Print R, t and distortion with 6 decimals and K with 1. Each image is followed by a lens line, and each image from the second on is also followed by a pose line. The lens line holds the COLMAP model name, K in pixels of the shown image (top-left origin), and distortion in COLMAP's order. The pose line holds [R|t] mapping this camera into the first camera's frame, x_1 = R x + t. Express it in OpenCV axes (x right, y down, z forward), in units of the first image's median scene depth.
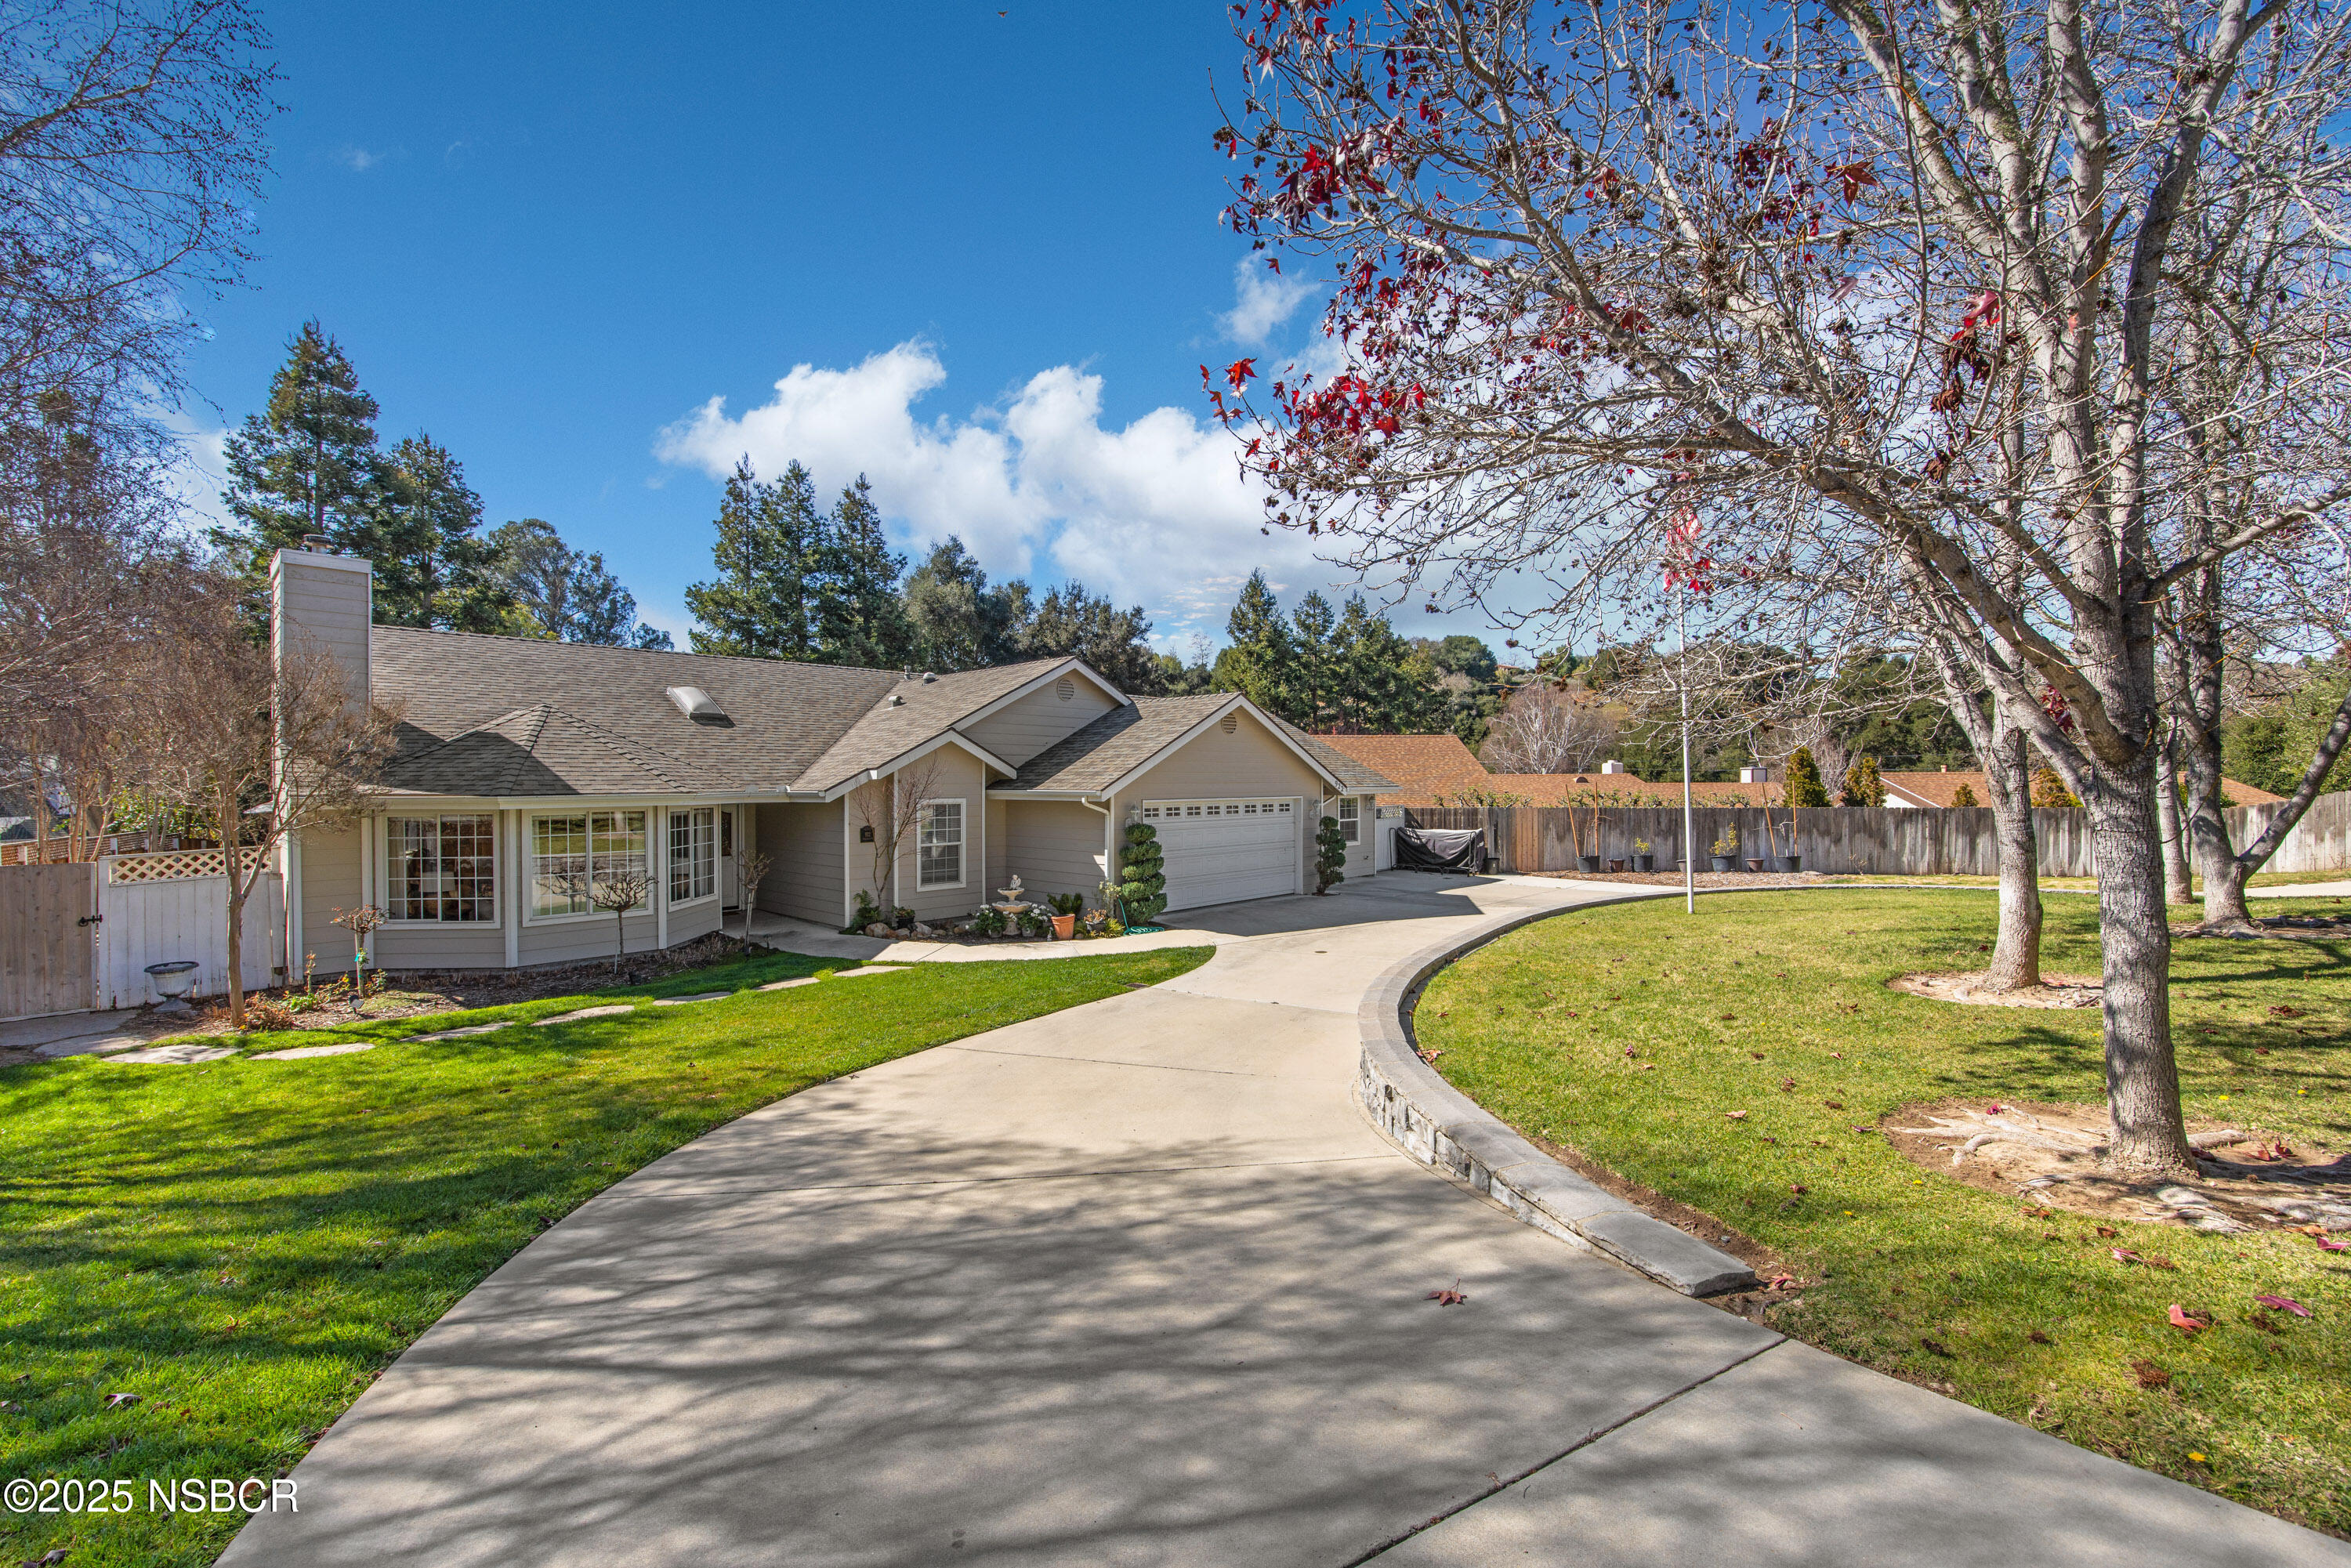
lens RADIAL K [[946.6, 0, 1175.5], [0, 946.6, 784.0], [0, 0, 1]] dist [0.000256, 0.000374]
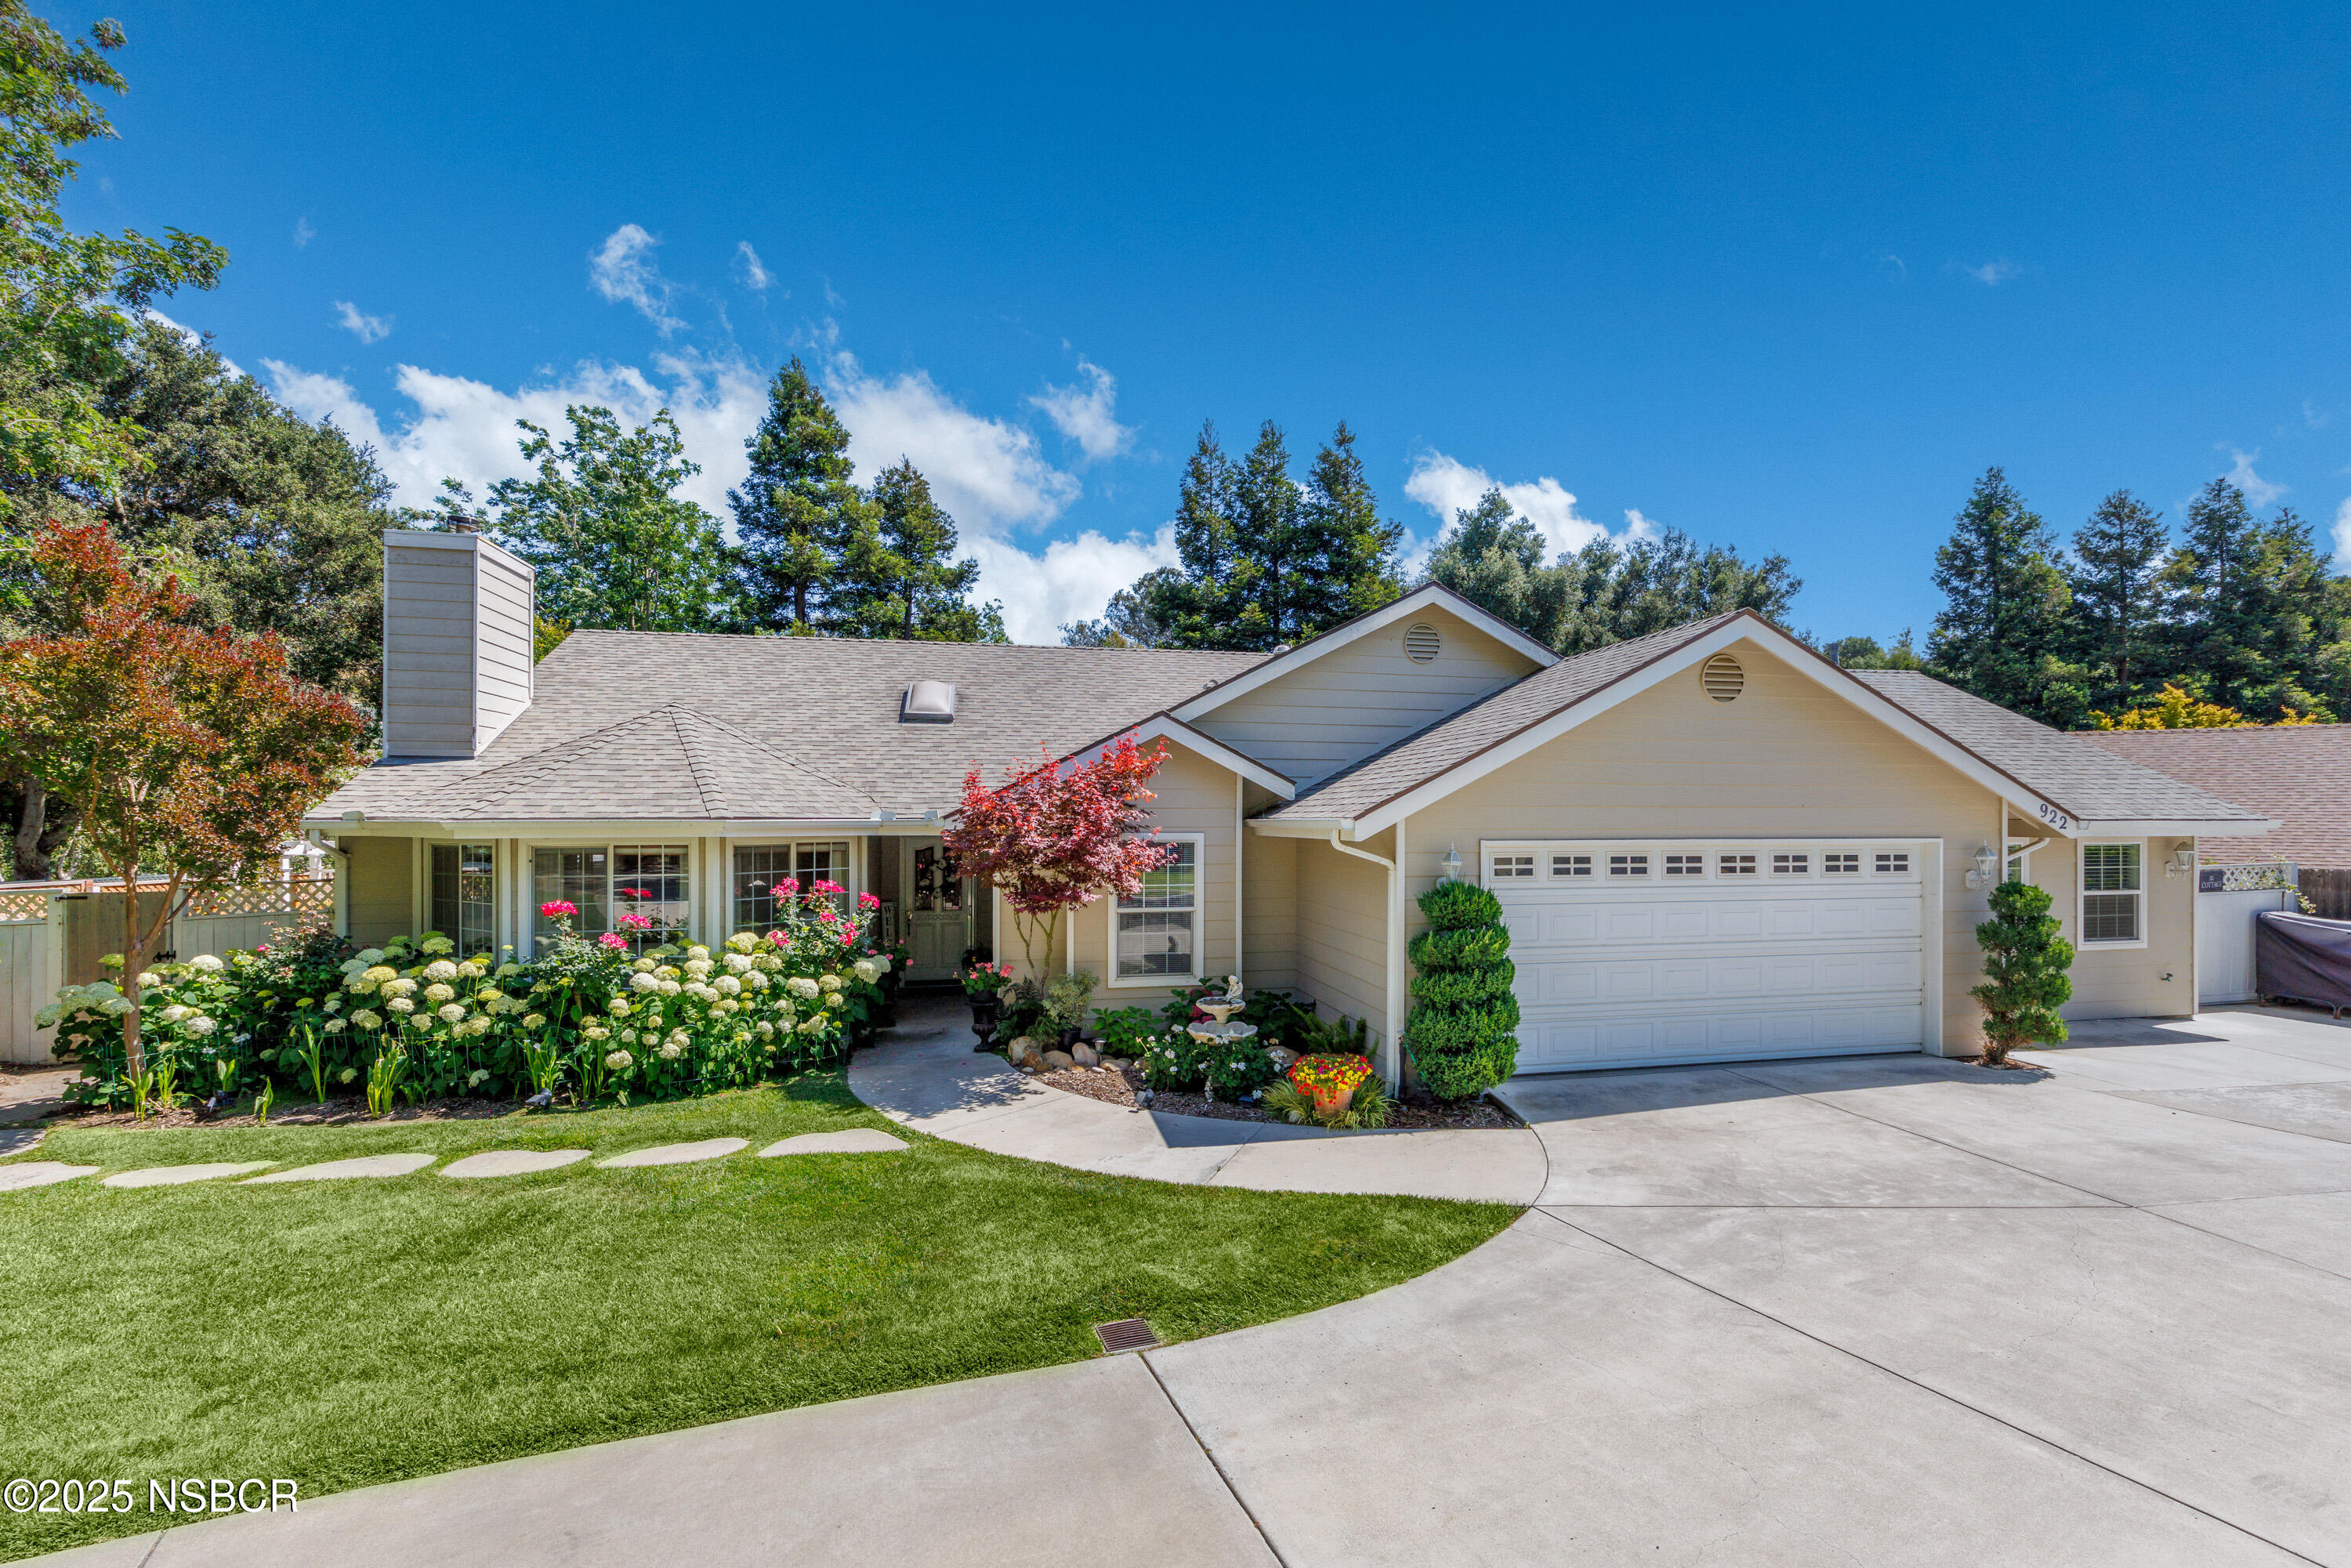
lens RADIAL K [[1050.2, 0, 1210.1], [0, 1050.2, 816.7], [0, 0, 1]] dist [-0.002176, -0.000324]
pose [[0.826275, 0.002644, -0.563261, 0.124498], [-0.004648, 0.999987, -0.002125, 0.004977], [0.563248, 0.004374, 0.826276, 0.374595]]
